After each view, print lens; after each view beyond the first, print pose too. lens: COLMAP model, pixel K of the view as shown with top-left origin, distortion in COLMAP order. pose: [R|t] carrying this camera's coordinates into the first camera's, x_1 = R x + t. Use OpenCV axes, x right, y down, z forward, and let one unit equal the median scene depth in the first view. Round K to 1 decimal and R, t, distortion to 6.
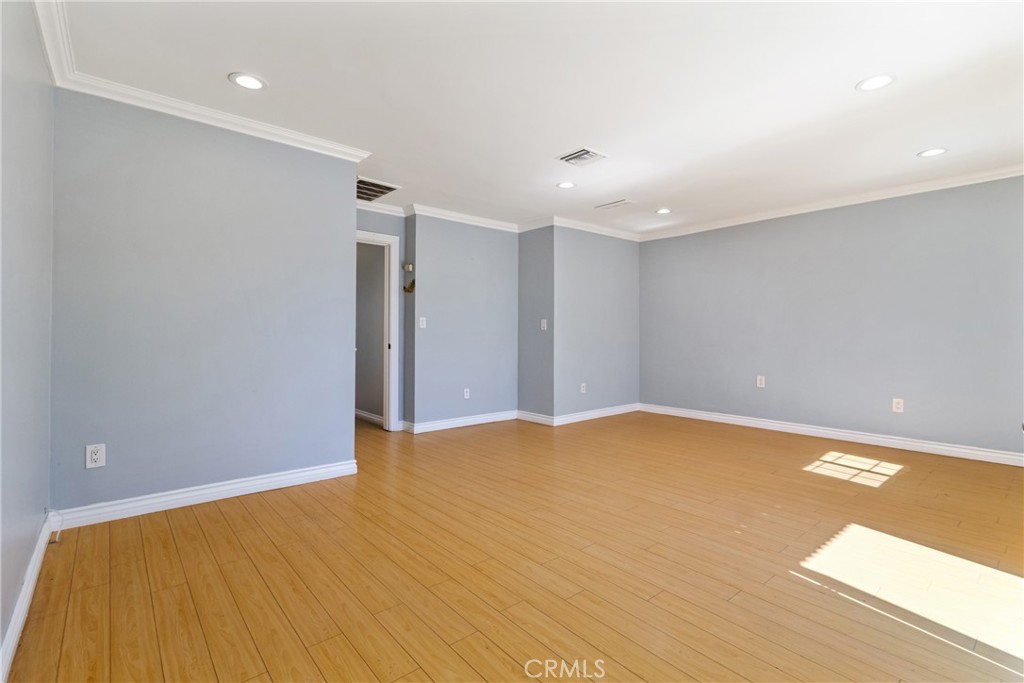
lens RADIAL K [[476.4, 0, 511.8], [0, 476.4, 338.6], [0, 0, 1]] dist [0.002249, 0.001770]
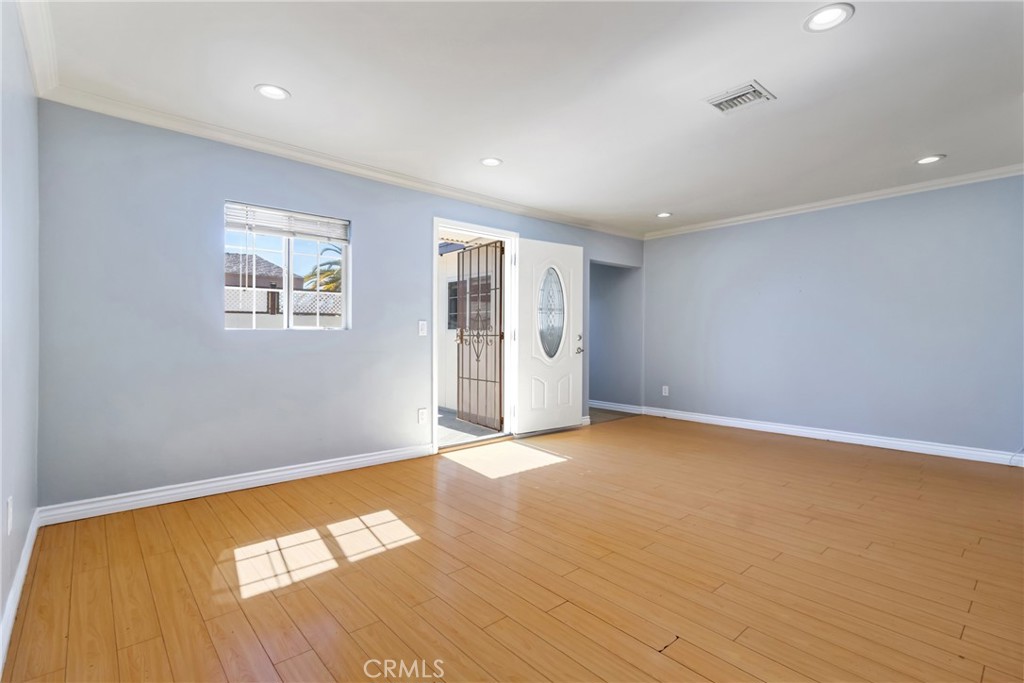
lens RADIAL K [[476.4, 0, 509.6], [0, 476.4, 340.0], [0, 0, 1]] dist [0.002249, 0.001770]
pose [[-0.999890, -0.005276, -0.013851, 0.569545], [-0.005586, 0.999734, 0.022380, -0.019880], [0.013729, 0.022455, -0.999654, 1.933876]]
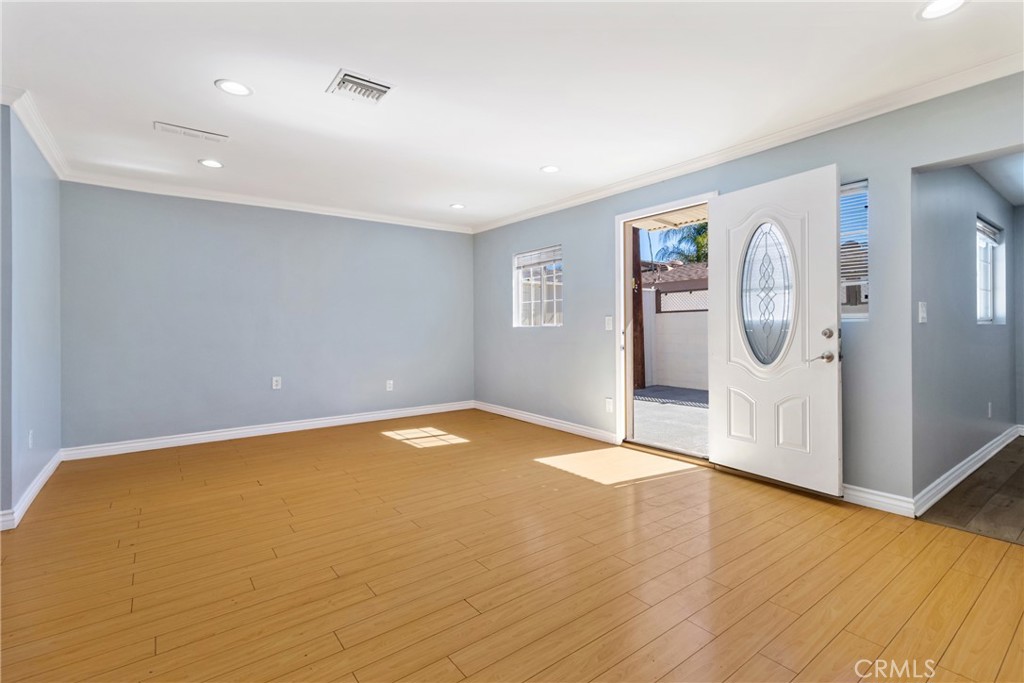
lens RADIAL K [[476.4, 0, 529.5], [0, 476.4, 326.4], [0, 0, 1]] dist [0.002249, 0.001770]
pose [[0.039378, 0.001960, 0.999222, -0.631385], [0.018010, 0.999834, -0.002671, -0.012334], [-0.999062, 0.018101, 0.039336, 0.793832]]
